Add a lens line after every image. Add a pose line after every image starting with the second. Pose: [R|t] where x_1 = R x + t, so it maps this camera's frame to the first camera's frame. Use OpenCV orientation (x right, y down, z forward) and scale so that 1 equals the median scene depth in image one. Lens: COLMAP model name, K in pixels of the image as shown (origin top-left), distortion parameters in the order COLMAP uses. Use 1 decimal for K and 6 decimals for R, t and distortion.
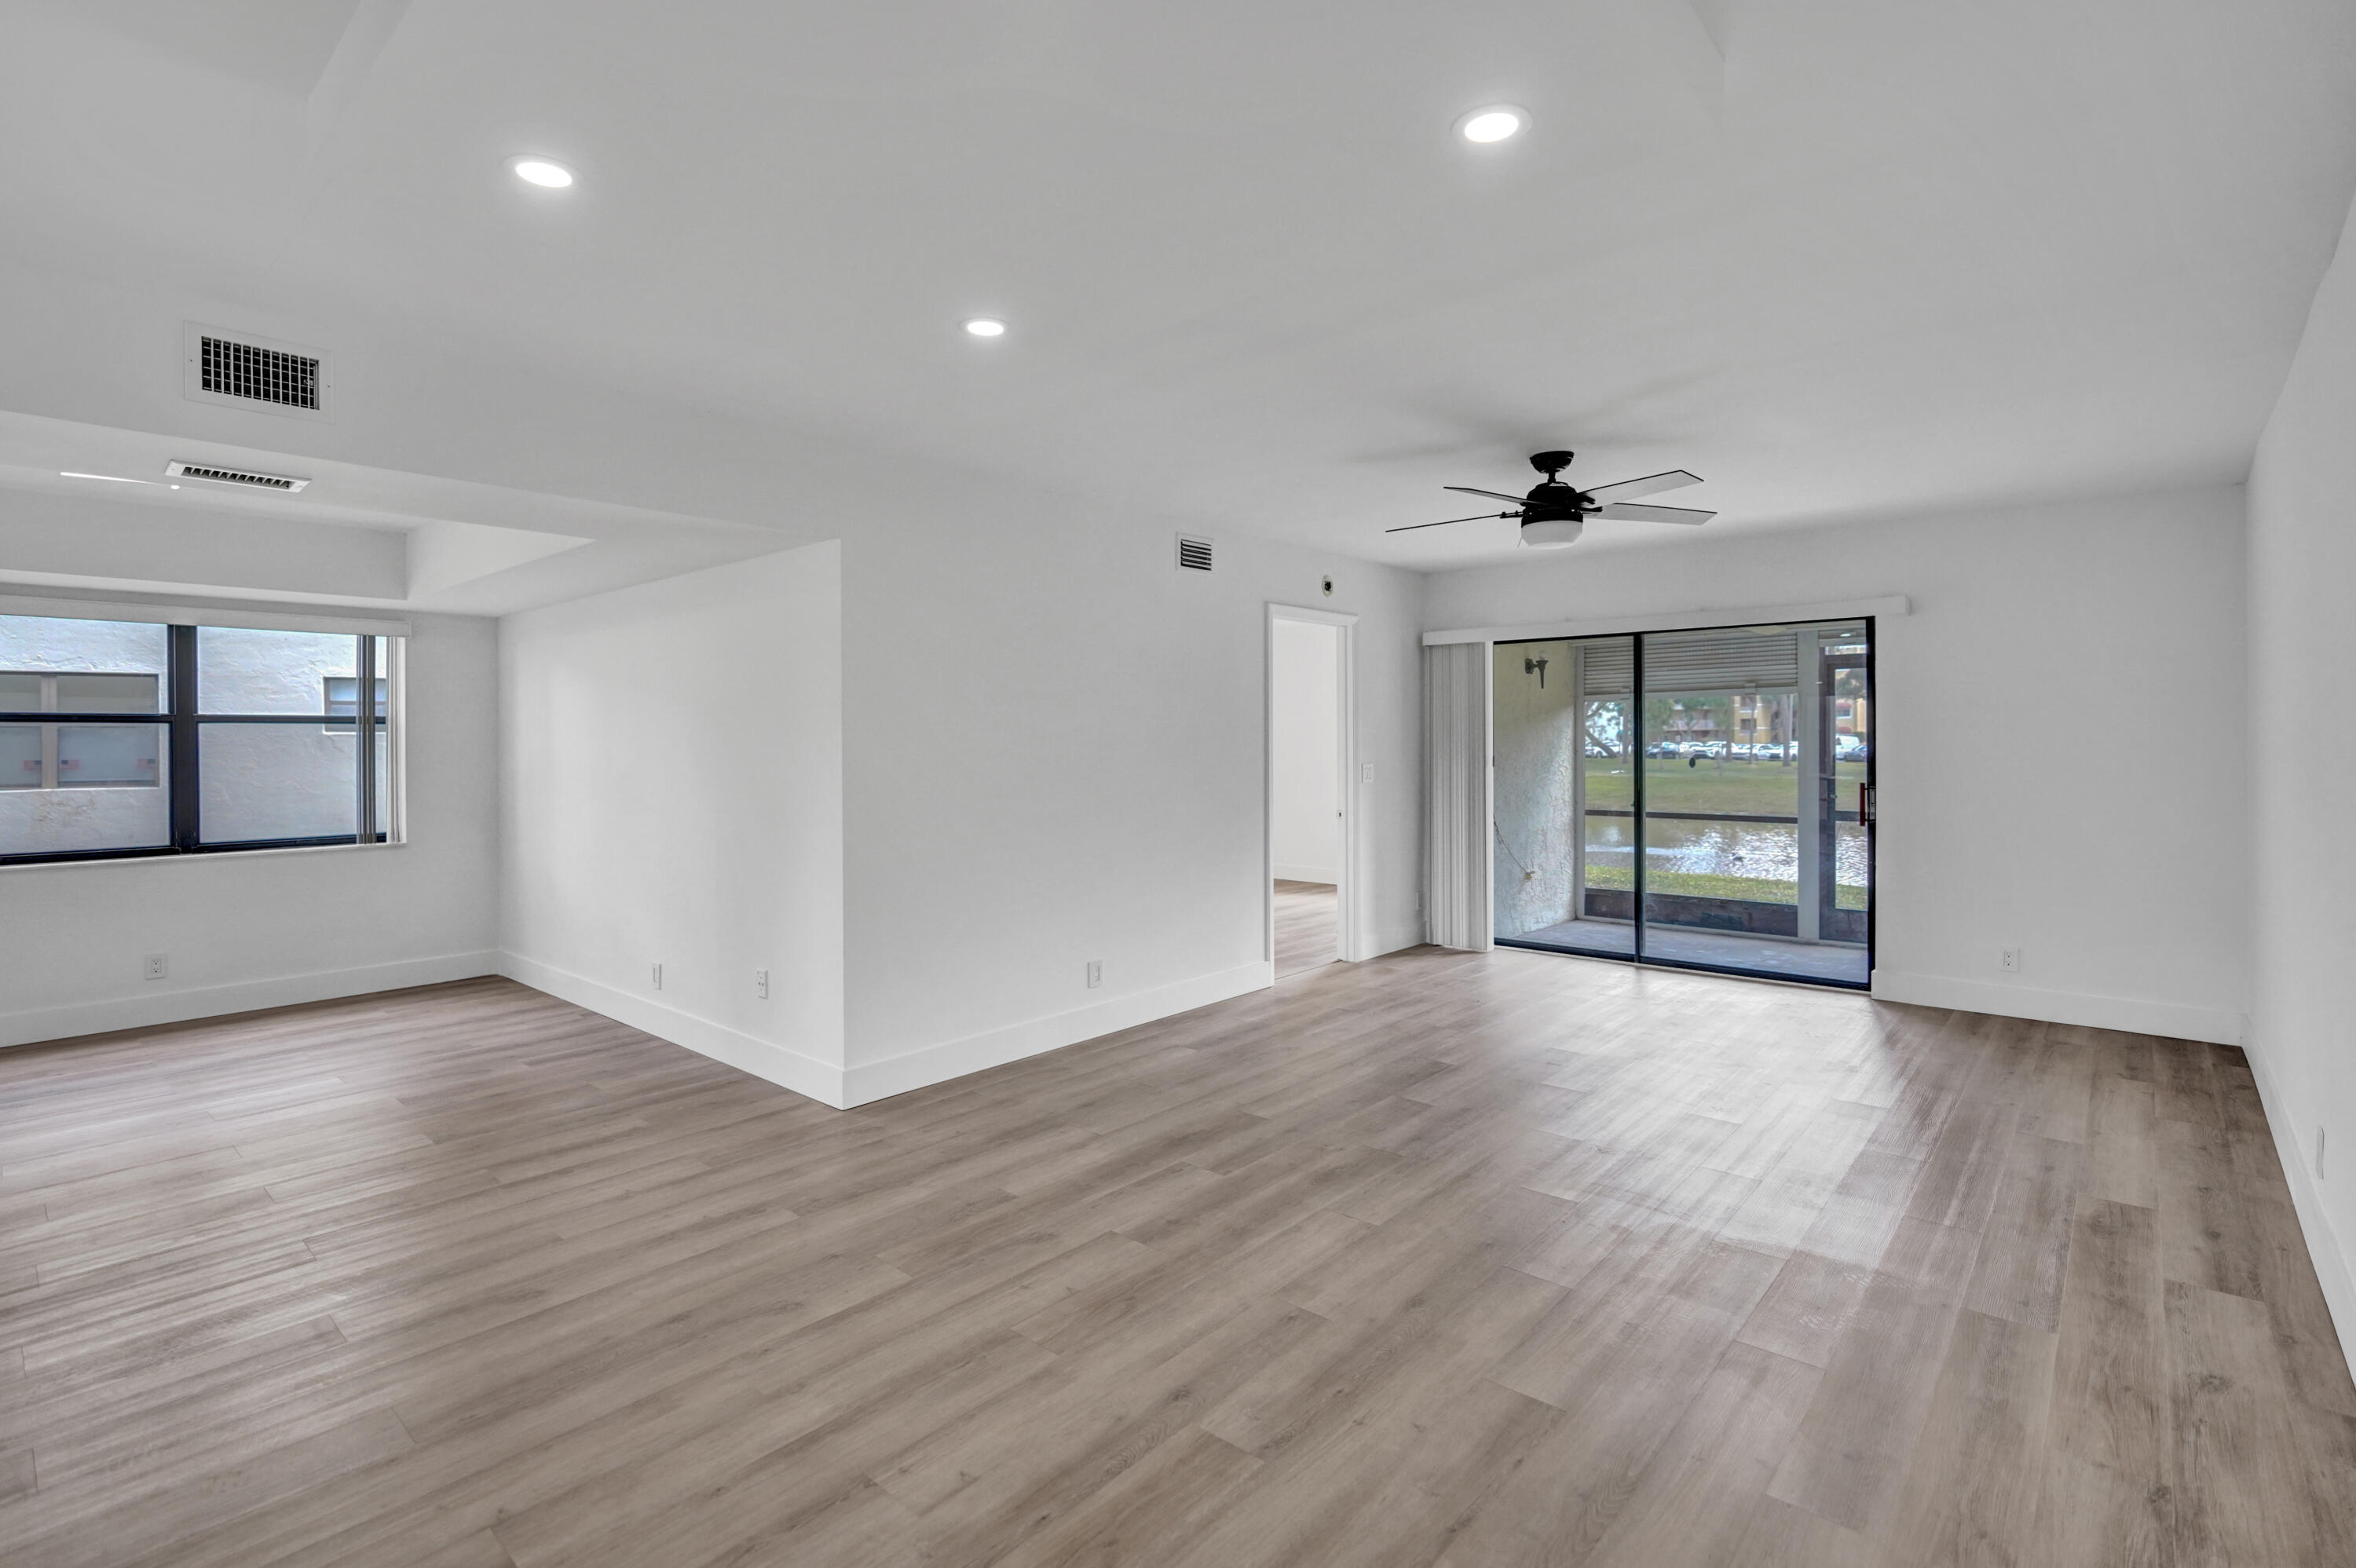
lens RADIAL K [[1099.5, 0, 1151.1], [0, 1099.5, 752.3], [0, 0, 1]] dist [-0.026419, 0.007860]
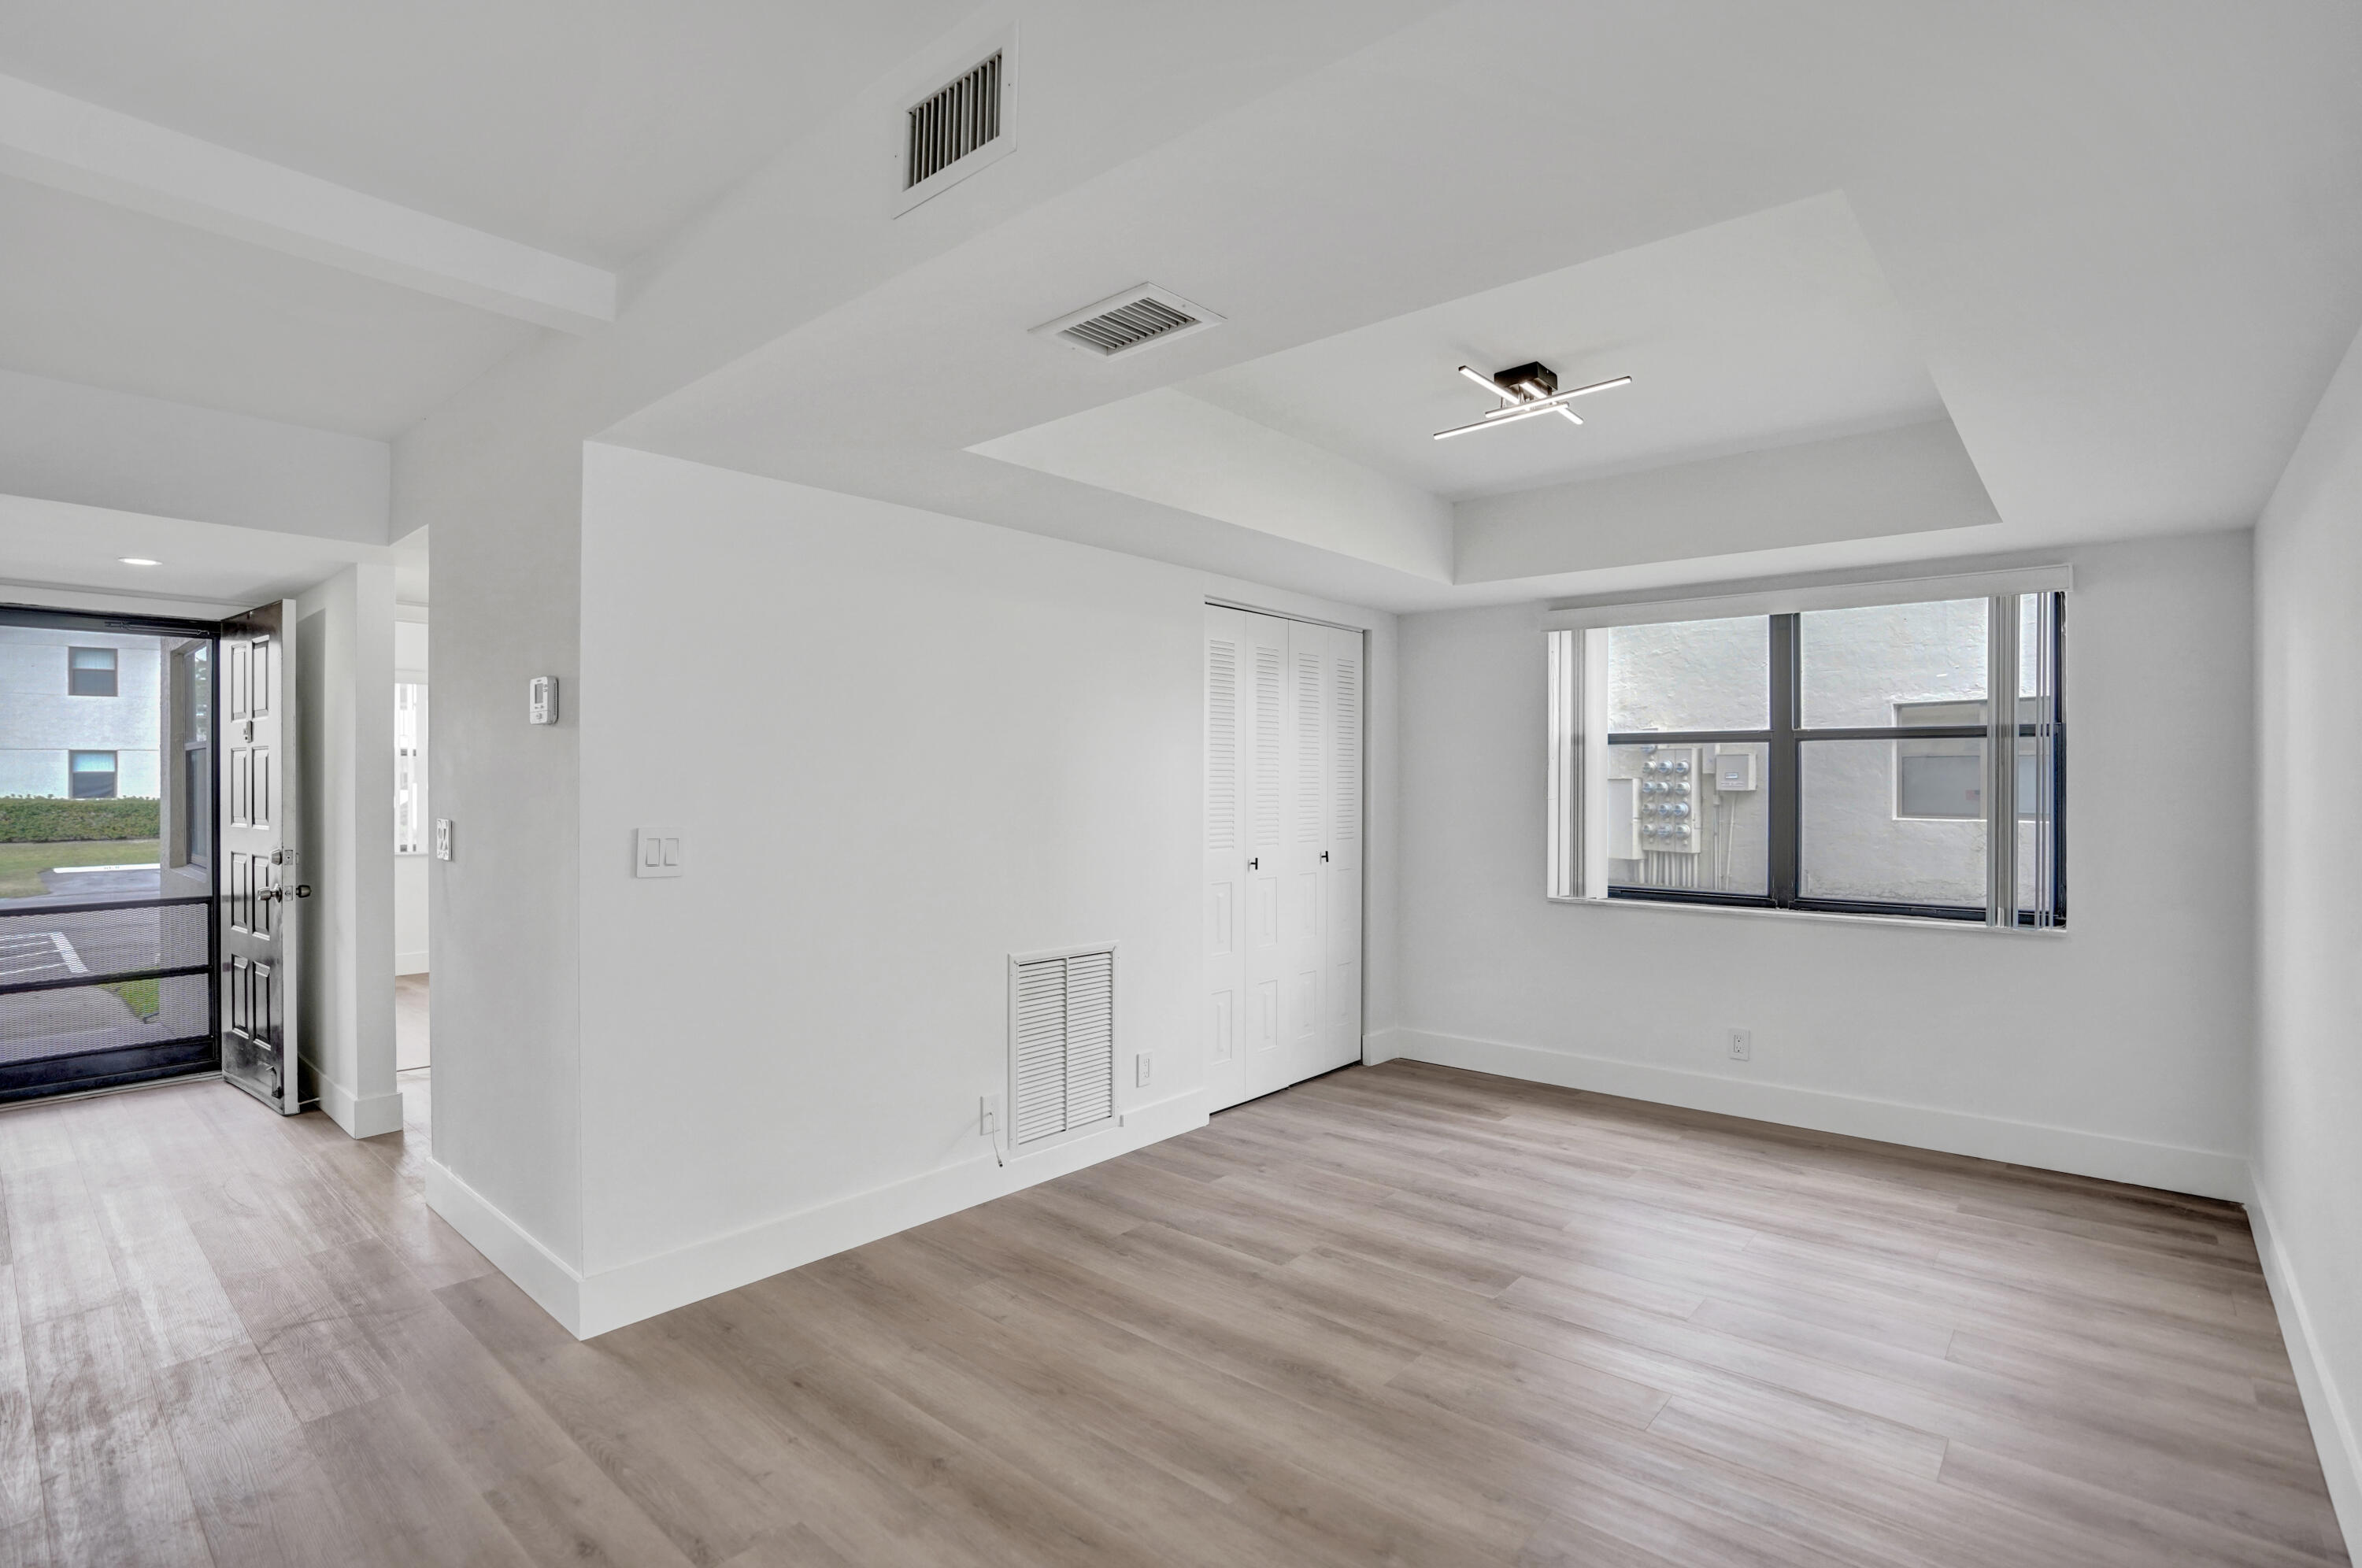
lens RADIAL K [[1102.3, 0, 1176.4], [0, 1102.3, 790.4], [0, 0, 1]] dist [-0.026419, 0.007860]
pose [[0.016100, 0.013257, -0.999783, -0.149790], [-0.013436, 0.999825, 0.013041, 0.005345], [0.999780, 0.013224, 0.016275, 0.735794]]
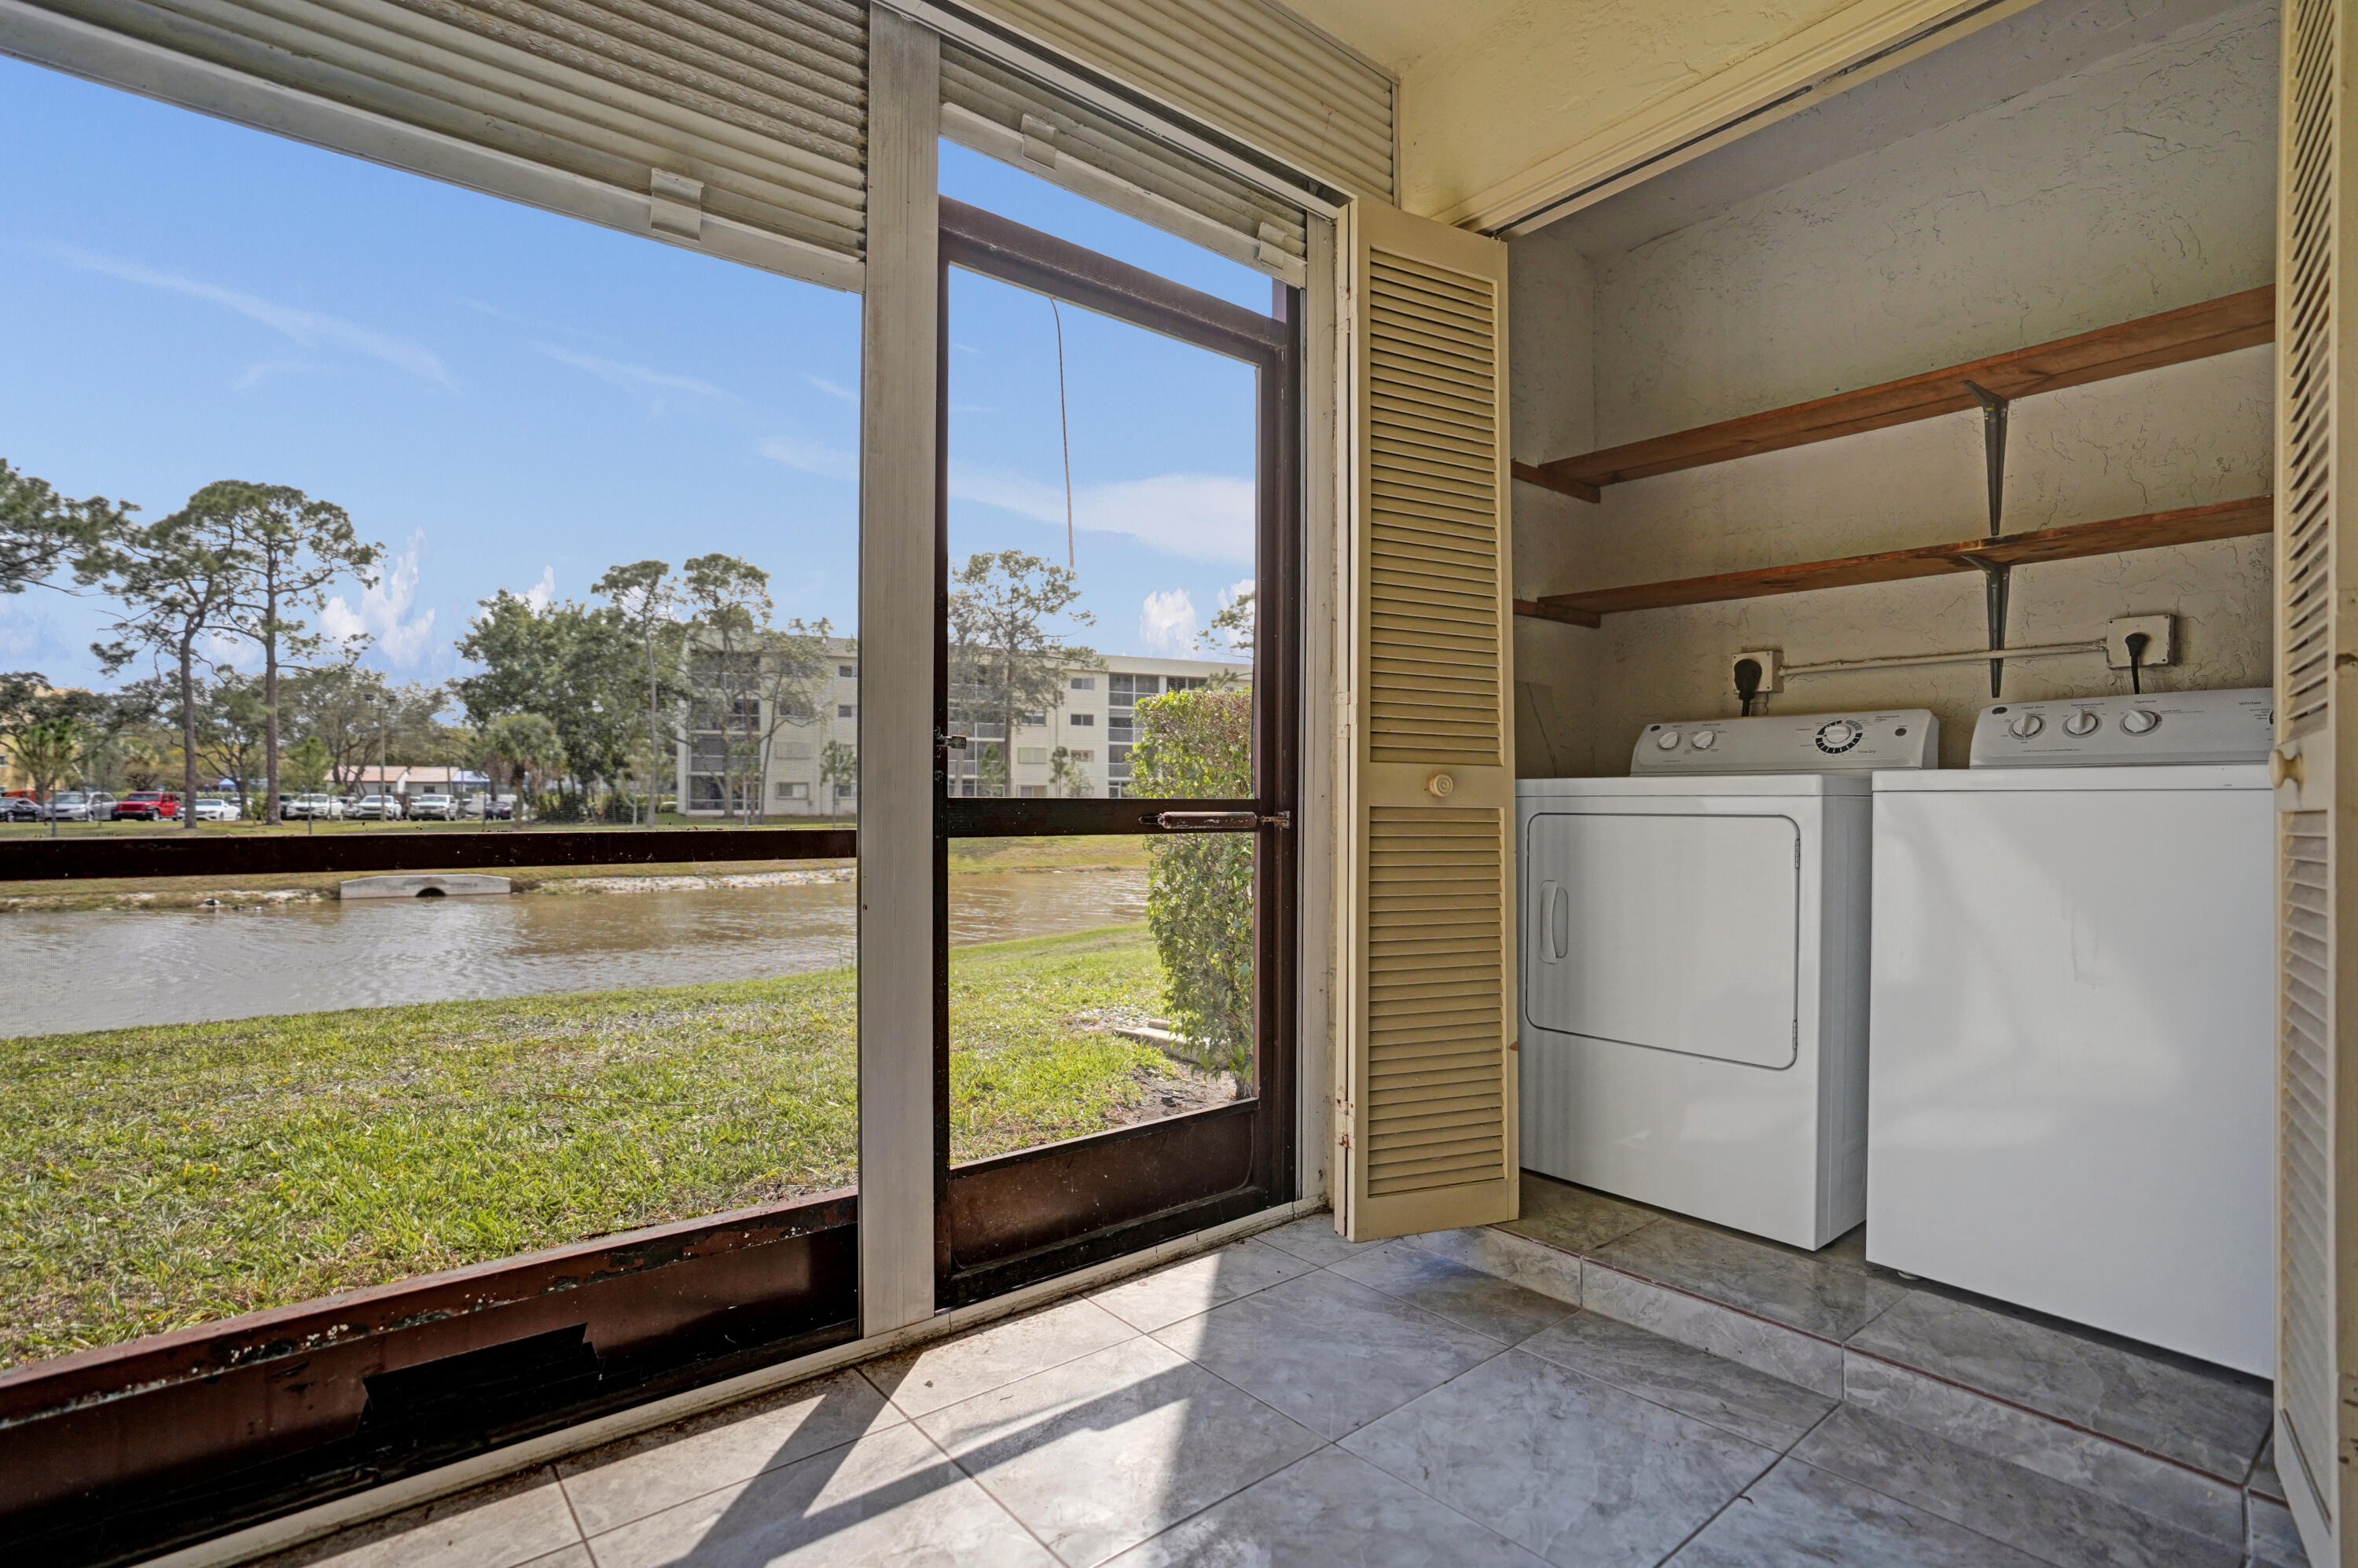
lens RADIAL K [[1100.5, 0, 1189.1], [0, 1100.5, 826.4], [0, 0, 1]] dist [-0.026419, 0.007860]
pose [[0.137743, -0.017707, 0.990310, 0.685671], [0.009430, 0.999818, 0.016565, 0.103747], [-0.990423, 0.007057, 0.137885, 1.673262]]
